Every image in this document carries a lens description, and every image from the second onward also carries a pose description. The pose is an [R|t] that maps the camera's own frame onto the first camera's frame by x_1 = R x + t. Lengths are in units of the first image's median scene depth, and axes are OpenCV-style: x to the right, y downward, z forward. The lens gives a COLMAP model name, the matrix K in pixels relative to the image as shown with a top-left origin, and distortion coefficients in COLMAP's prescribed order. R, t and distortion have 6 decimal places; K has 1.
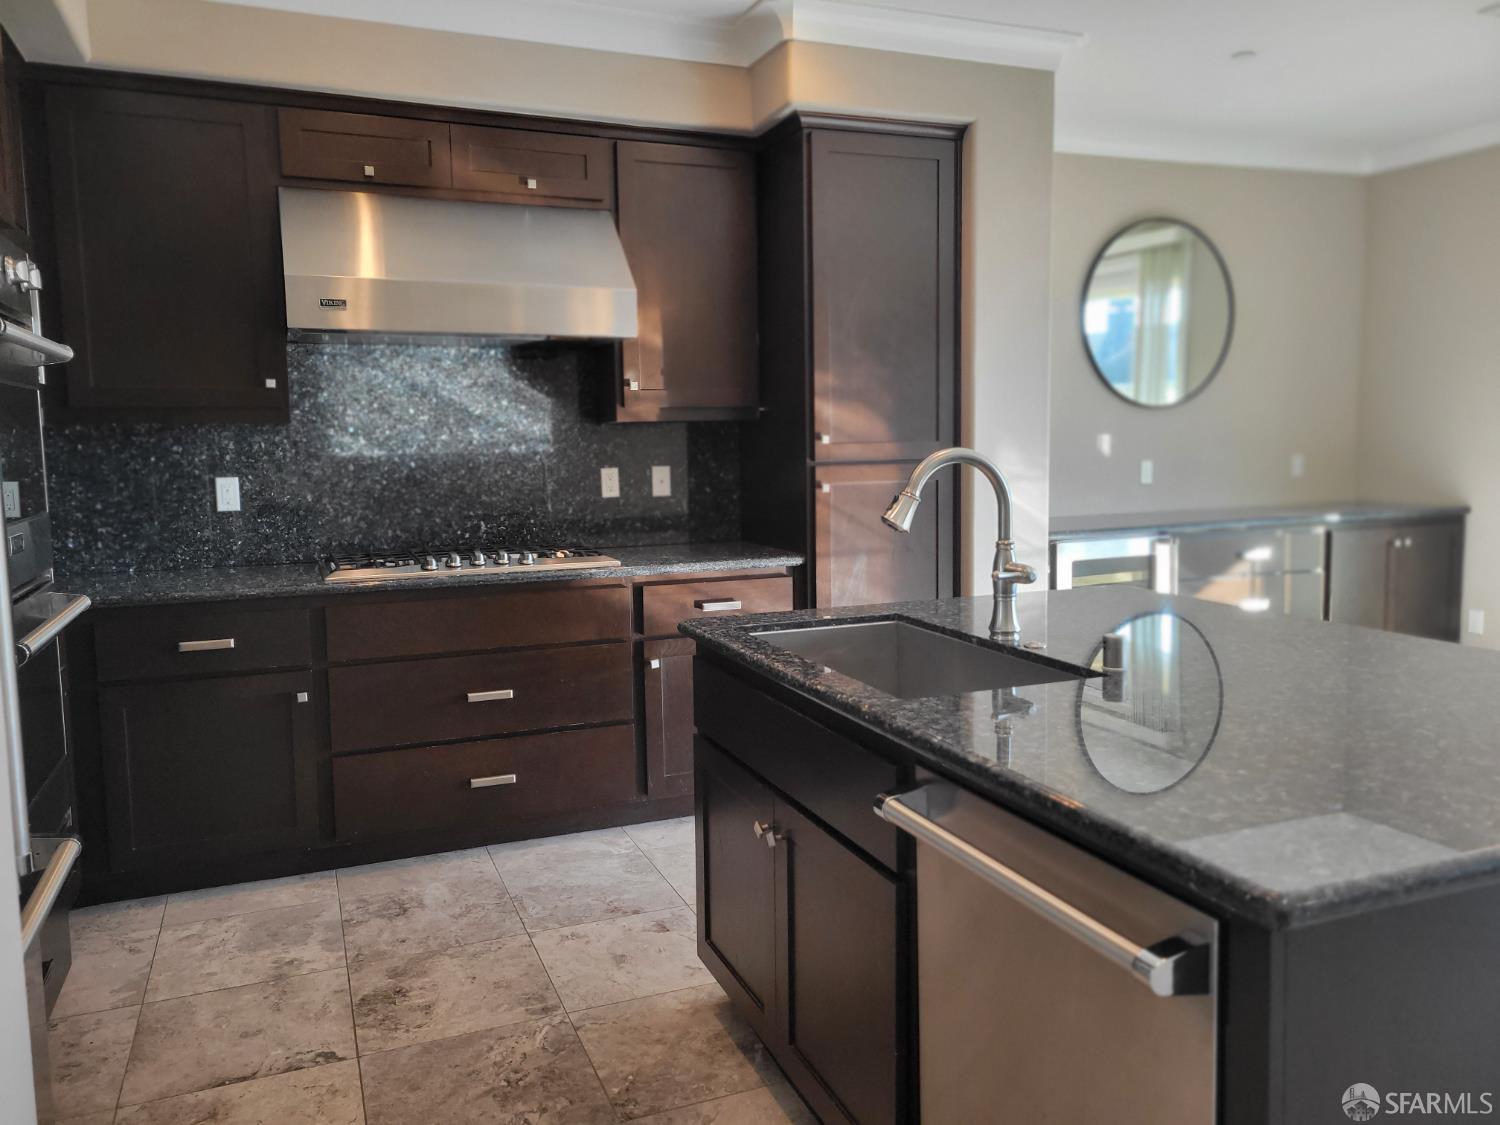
lens RADIAL K [[1136.7, 0, 761.7], [0, 1136.7, 561.1], [0, 0, 1]] dist [0.041714, -0.011704]
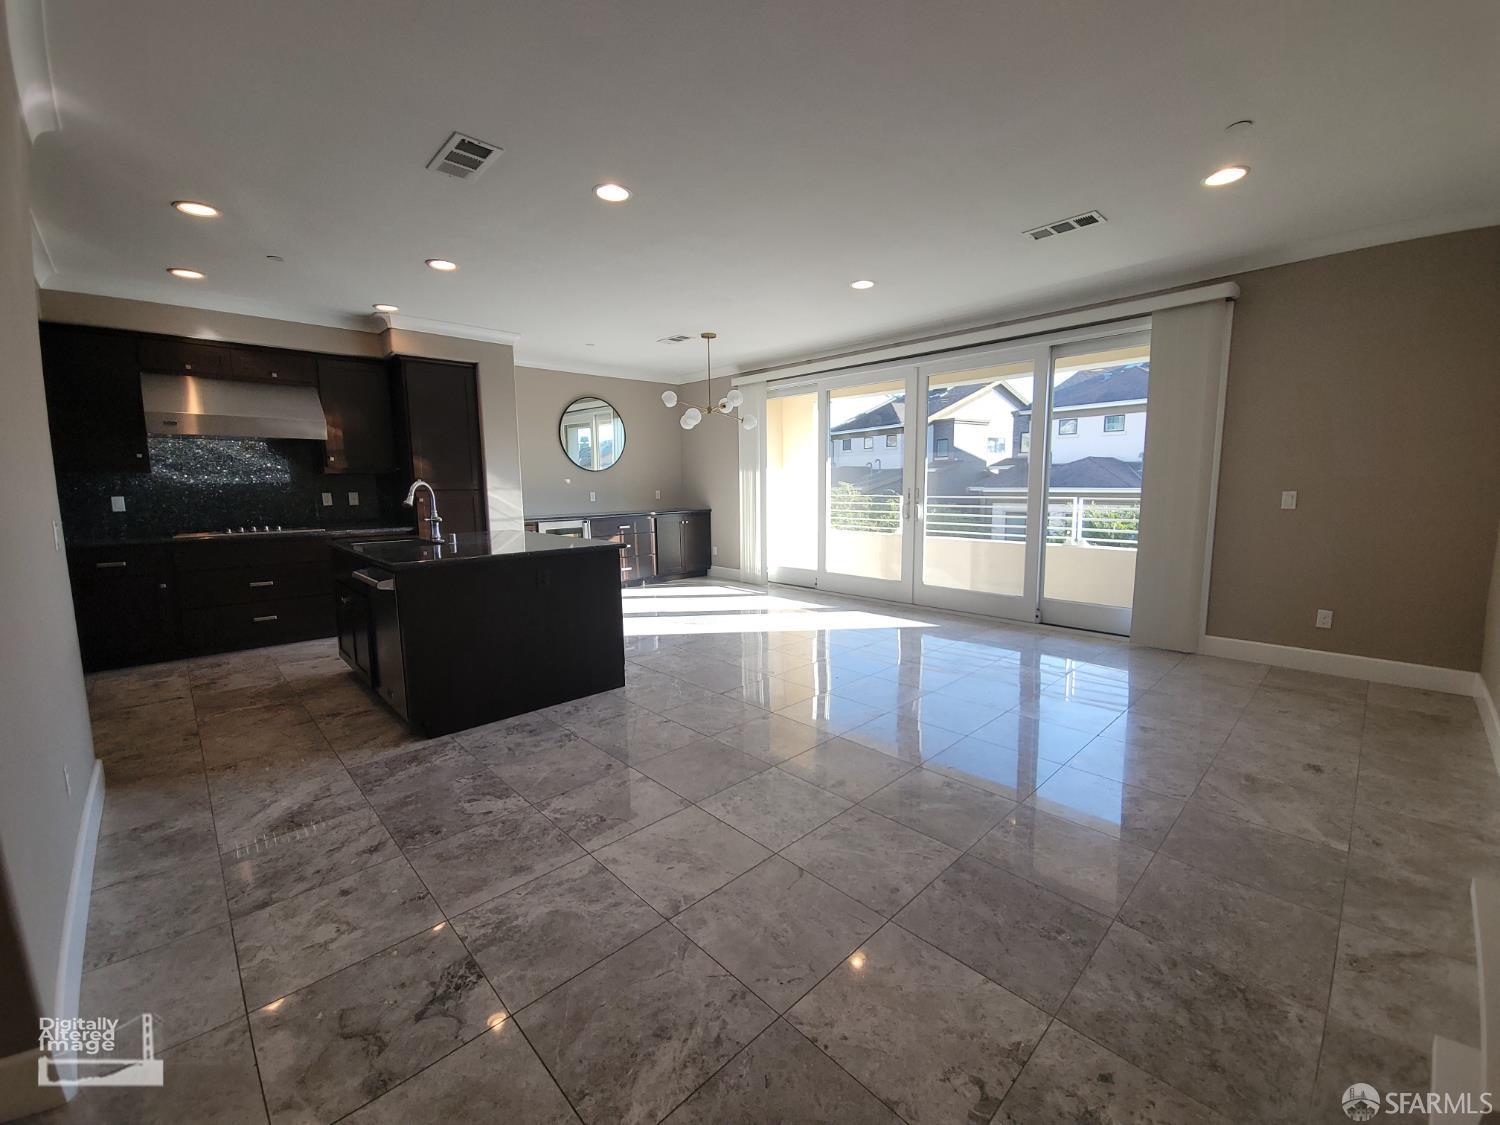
lens RADIAL K [[610.3, 0, 759.5], [0, 610.3, 561.2], [0, 0, 1]] dist [0.001711, -0.001015]
pose [[0.929238, -0.042721, 0.367003, 0.255070], [0.039010, 0.999085, 0.017527, 0.080219], [-0.367416, -0.001970, 0.930055, -0.567658]]
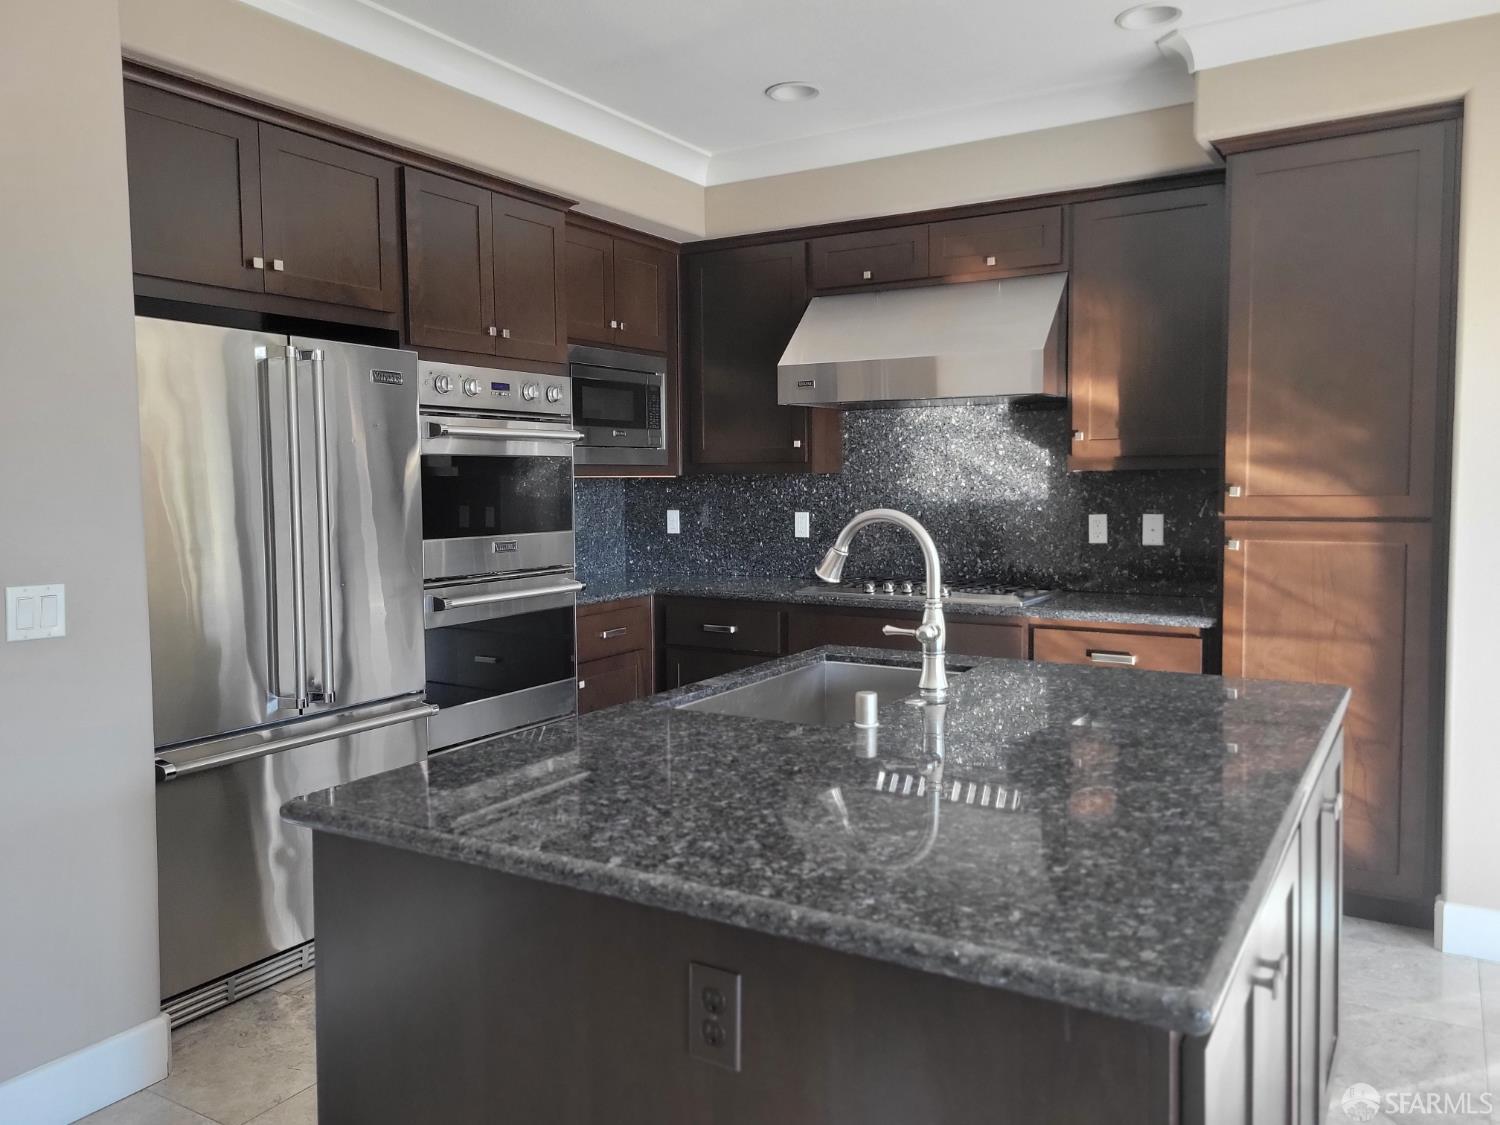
lens RADIAL K [[1136.7, 0, 739.4], [0, 1136.7, 556.9], [0, 0, 1]] dist [0.041714, -0.011704]
pose [[0.586559, 0.065287, -0.807271, 0.560154], [-0.090514, 0.995786, 0.014766, -0.033003], [0.804833, 0.064408, 0.589996, 0.149751]]
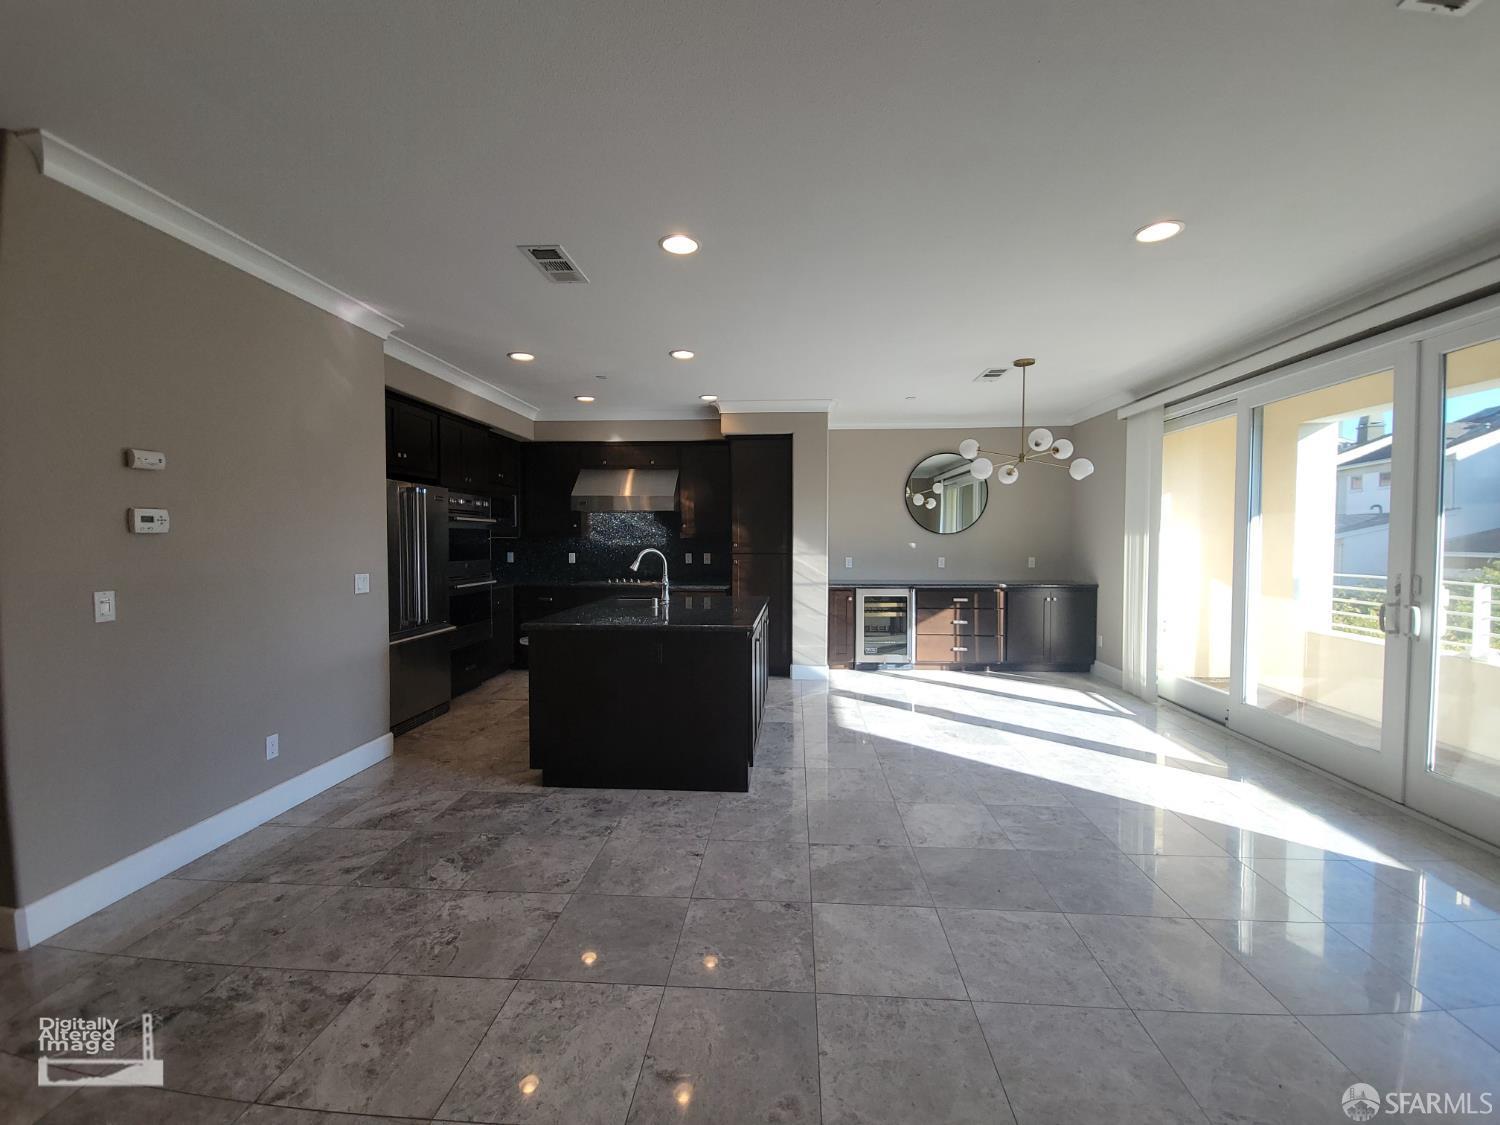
lens RADIAL K [[610.3, 0, 760.9], [0, 610.3, 565.5], [0, 0, 1]] dist [0.001711, -0.001015]
pose [[0.897408, 0.034888, -0.439821, 0.787861], [-0.064061, 0.996608, -0.051655, 0.019439], [0.436527, 0.074531, 0.896599, -0.341662]]
